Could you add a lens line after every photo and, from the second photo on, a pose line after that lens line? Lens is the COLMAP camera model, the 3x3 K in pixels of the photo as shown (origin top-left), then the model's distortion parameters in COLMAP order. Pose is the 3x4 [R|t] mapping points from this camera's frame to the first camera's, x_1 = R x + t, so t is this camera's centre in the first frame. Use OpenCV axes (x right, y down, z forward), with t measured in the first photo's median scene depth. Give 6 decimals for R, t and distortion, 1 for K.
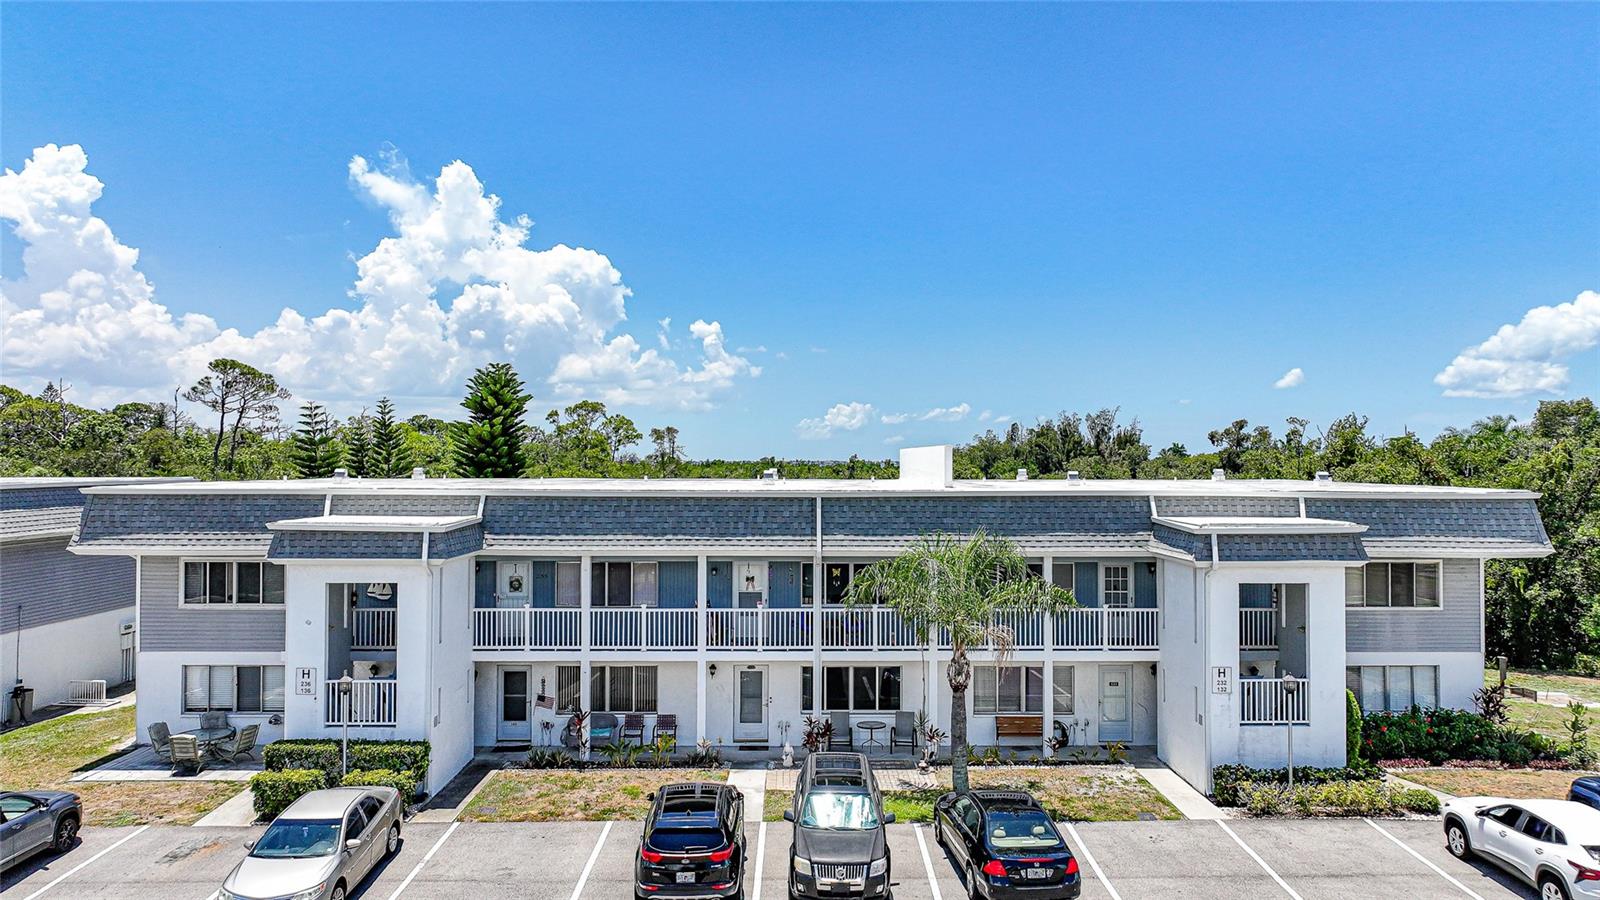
lens RADIAL K [[1126.9, 0, 804.6], [0, 1126.9, 443.6], [0, 0, 1]] dist [0.002686, 0.007463]
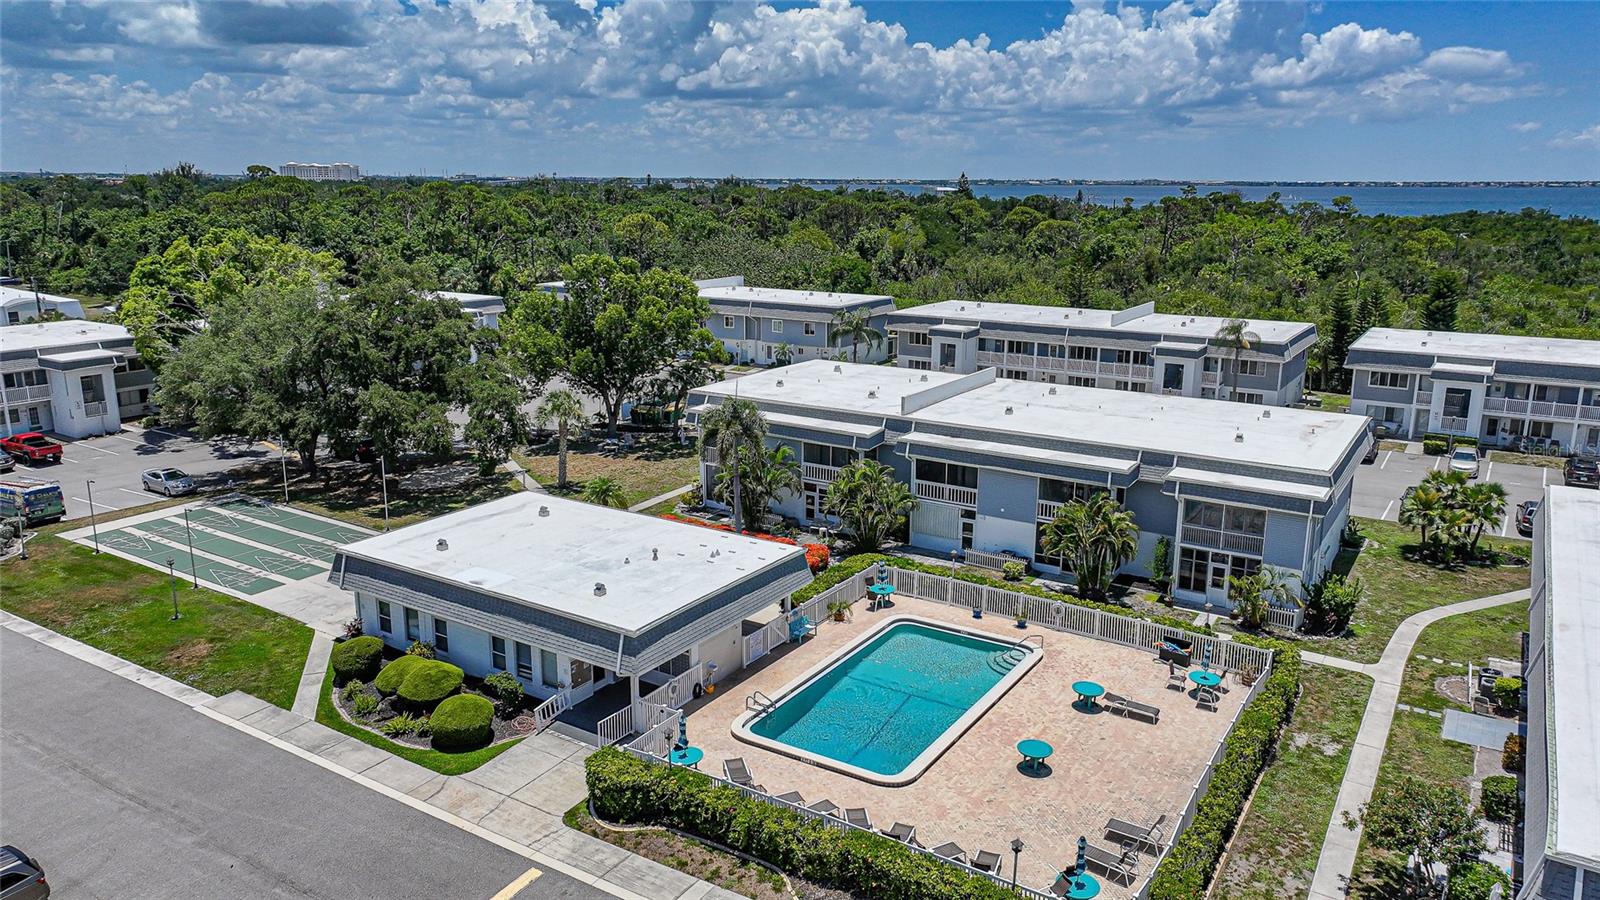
lens RADIAL K [[1124.5, 0, 806.7], [0, 1124.5, 448.3], [0, 0, 1]] dist [0.001196, 0.000612]
pose [[0.837668, 0.126454, -0.531339, -0.202985], [0.008977, 0.969510, 0.244888, -0.467561], [0.546106, -0.209905, 0.810992, -2.424258]]
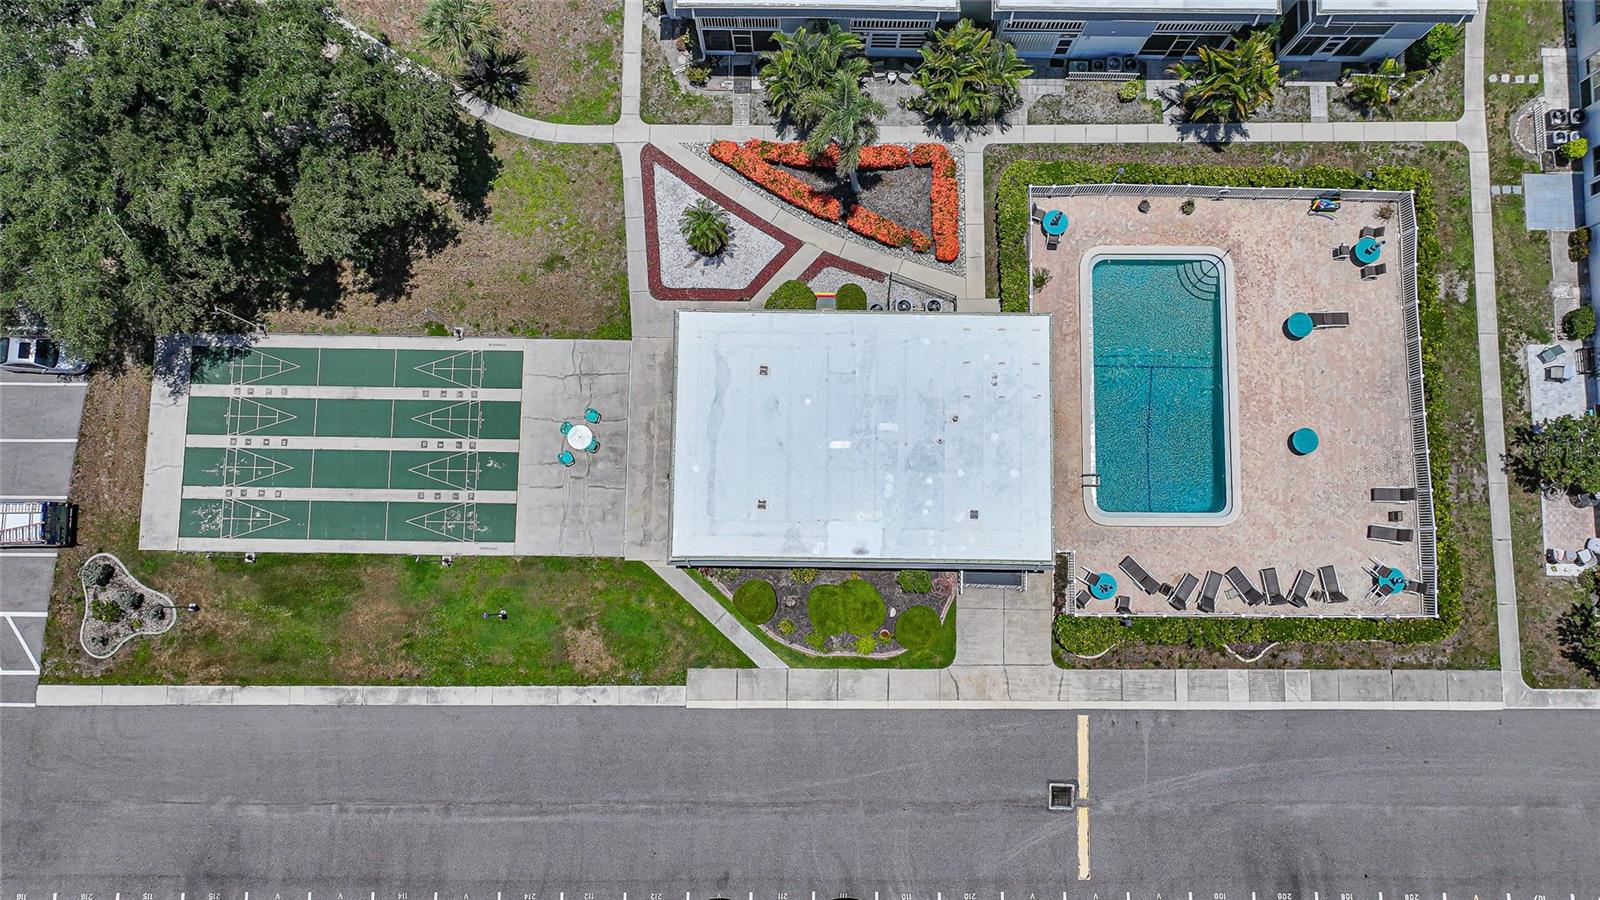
lens RADIAL K [[1126.9, 0, 804.6], [0, 1126.9, 443.6], [0, 0, 1]] dist [0.002686, 0.007463]
pose [[0.999744, 0.020835, -0.008858, -1.458463], [0.006912, 0.091655, 0.995767, -1.654299], [0.021559, -0.995573, 0.091487, -1.451374]]
